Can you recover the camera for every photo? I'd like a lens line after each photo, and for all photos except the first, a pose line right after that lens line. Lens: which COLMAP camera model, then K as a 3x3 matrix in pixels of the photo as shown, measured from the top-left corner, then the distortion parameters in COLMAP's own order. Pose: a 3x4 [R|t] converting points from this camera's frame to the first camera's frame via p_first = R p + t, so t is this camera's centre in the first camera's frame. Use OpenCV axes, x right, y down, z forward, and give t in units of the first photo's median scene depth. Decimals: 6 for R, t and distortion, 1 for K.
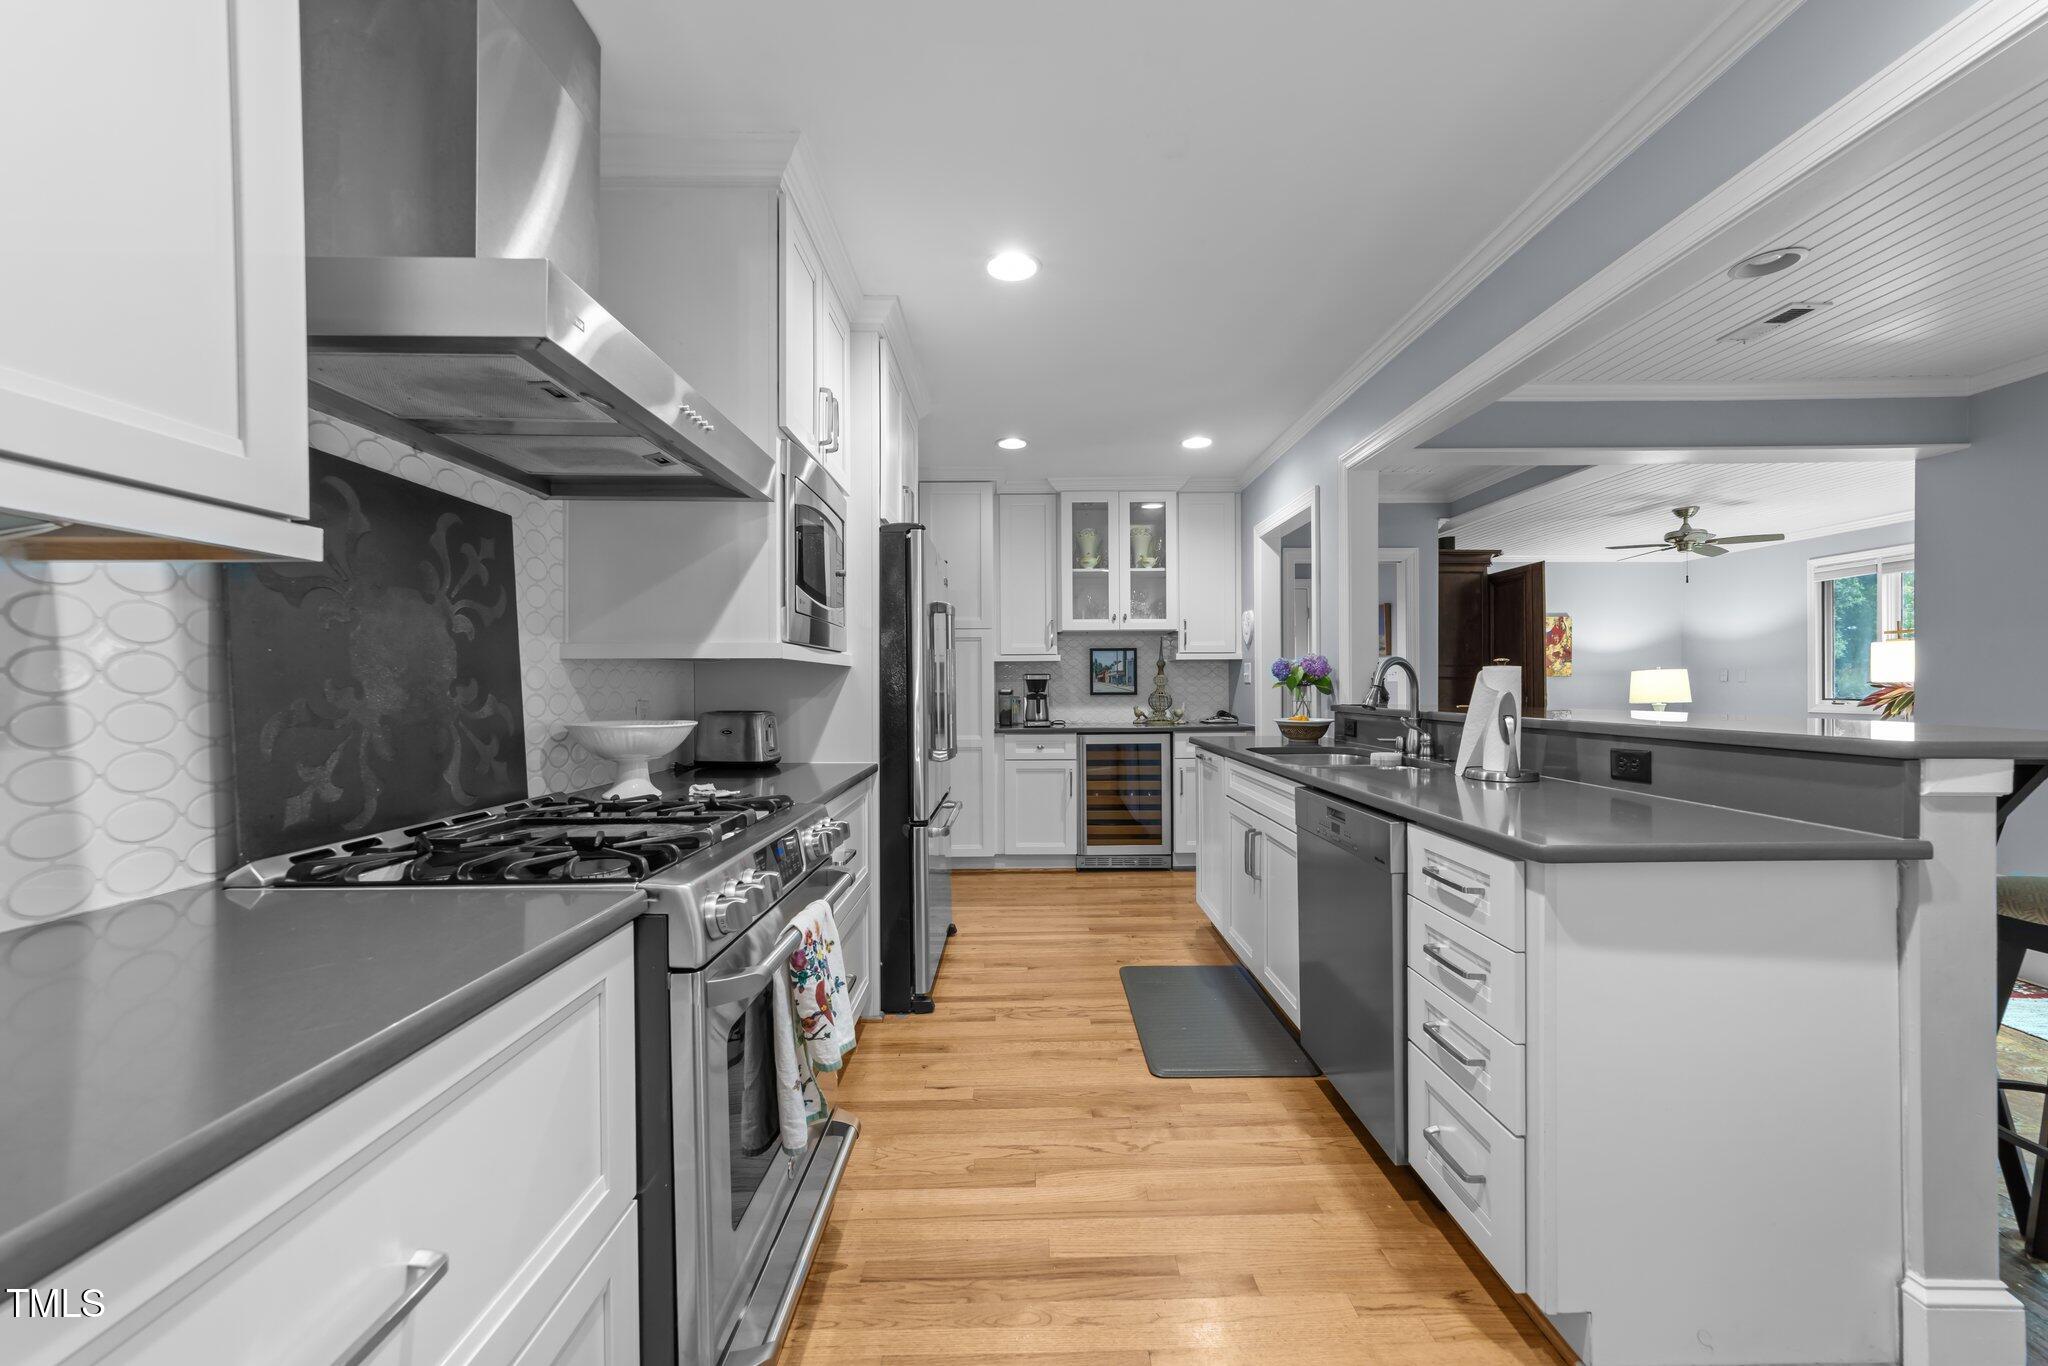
lens RADIAL K [[782.7, 0, 1040.5], [0, 782.7, 685.1], [0, 0, 1]] dist [-0.008618, 0.003723]
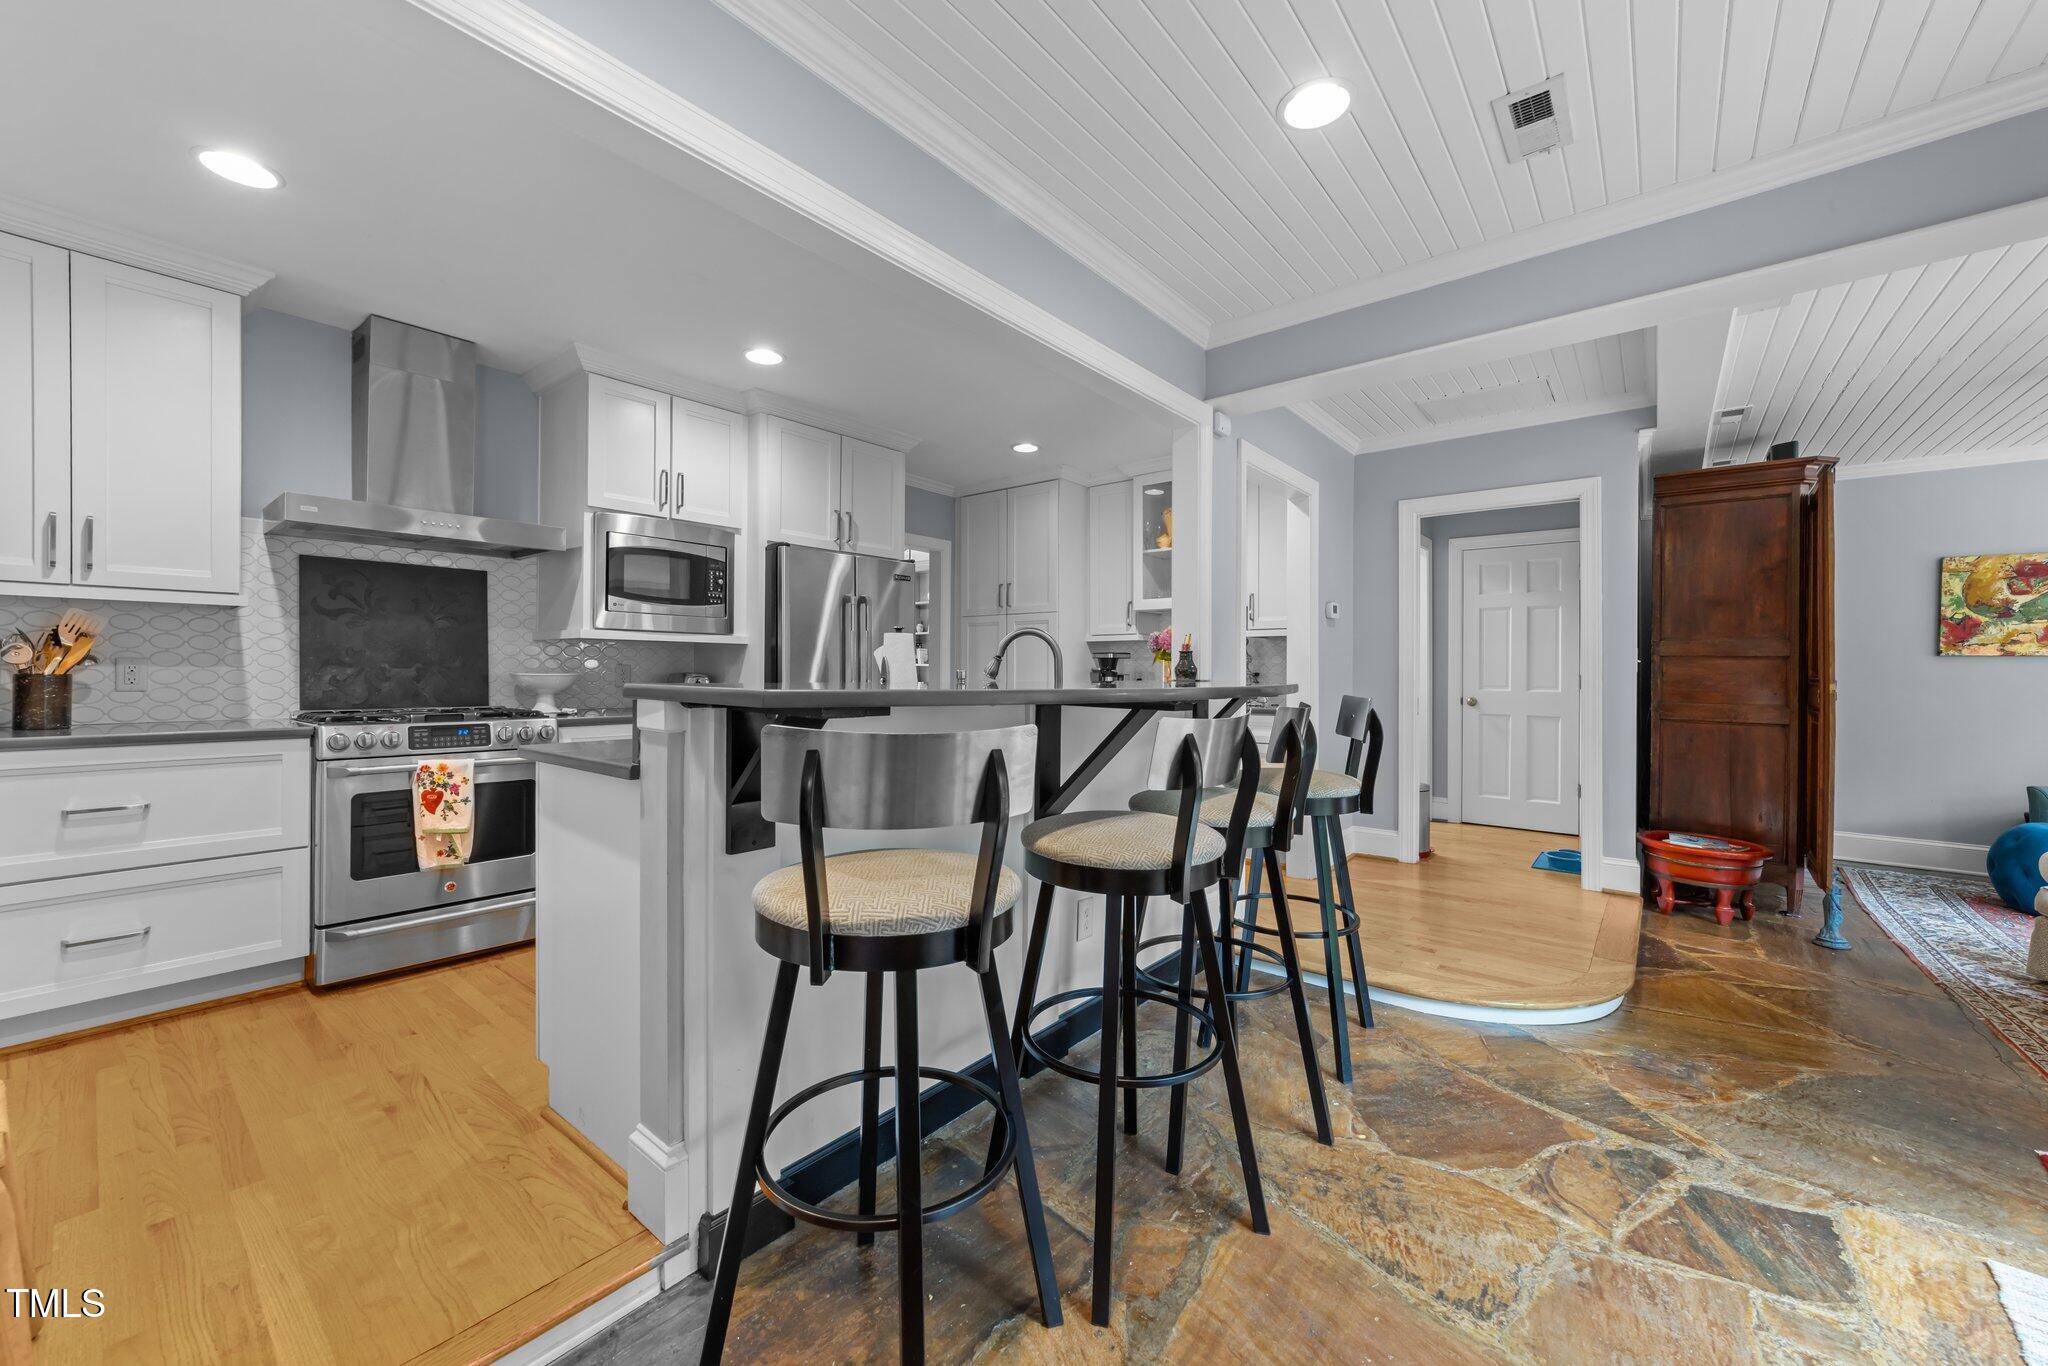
lens RADIAL K [[782.7, 0, 1012.7], [0, 782.7, 677.8], [0, 0, 1]] dist [-0.008618, 0.003723]
pose [[0.753072, 0.011897, -0.657830, 0.575797], [-0.010306, 0.999927, 0.006287, 0.012656], [0.657857, 0.002045, 0.753140, 0.120767]]
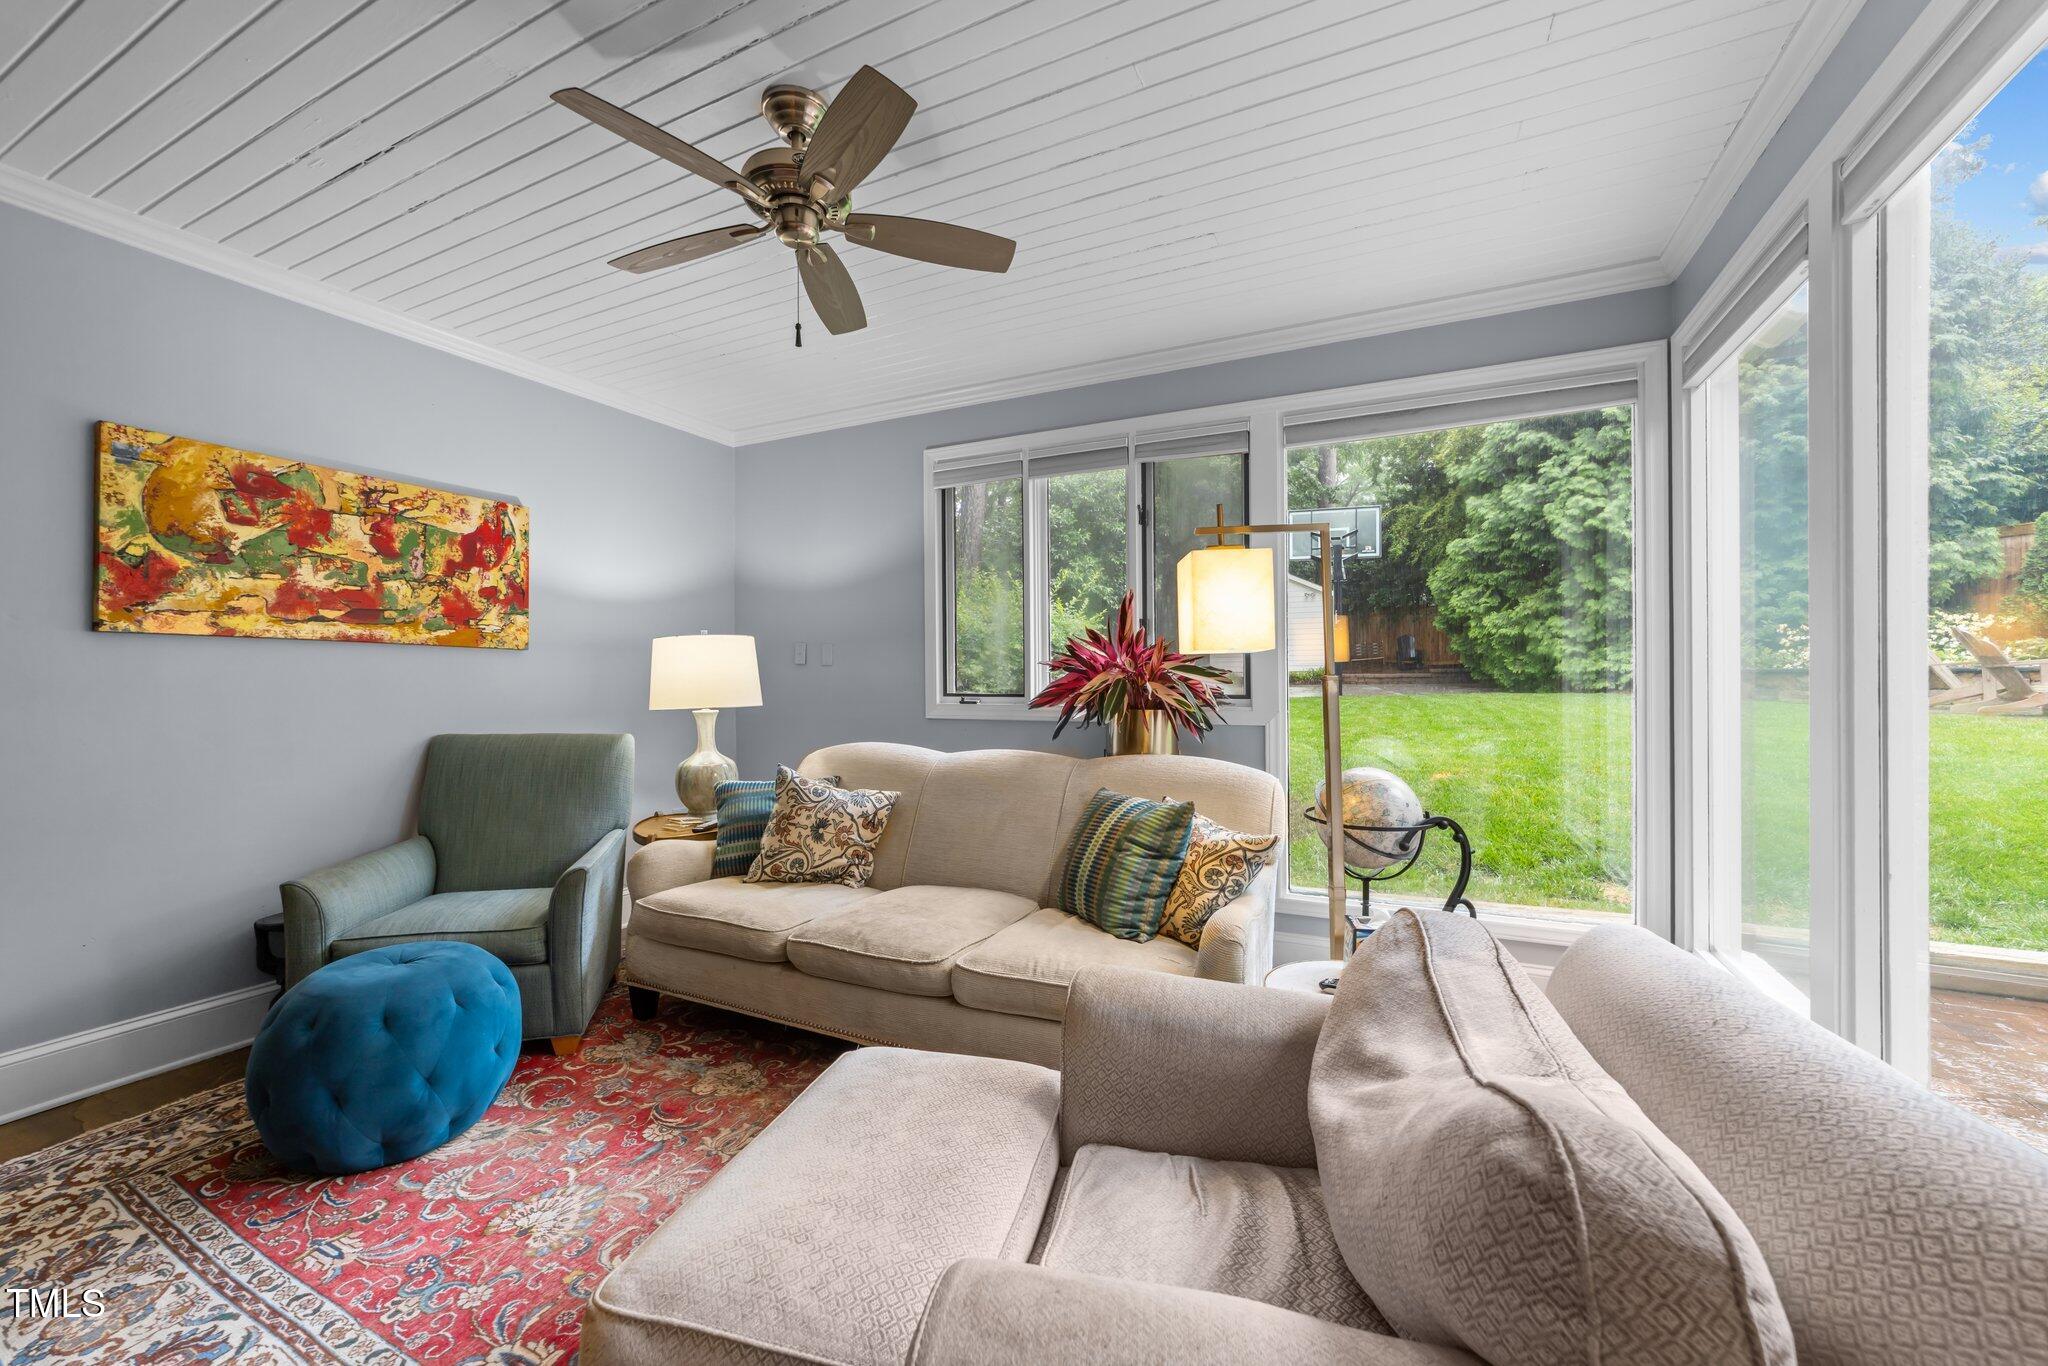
lens RADIAL K [[782.7, 0, 1023.7], [0, 782.7, 676.8], [0, 0, 1]] dist [-0.008618, 0.003723]
pose [[0.465615, 0.001671, 0.884986, 0.649410], [0.005156, 0.999976, -0.004601, 0.011114], [-0.884972, 0.006705, 0.465595, 0.850957]]
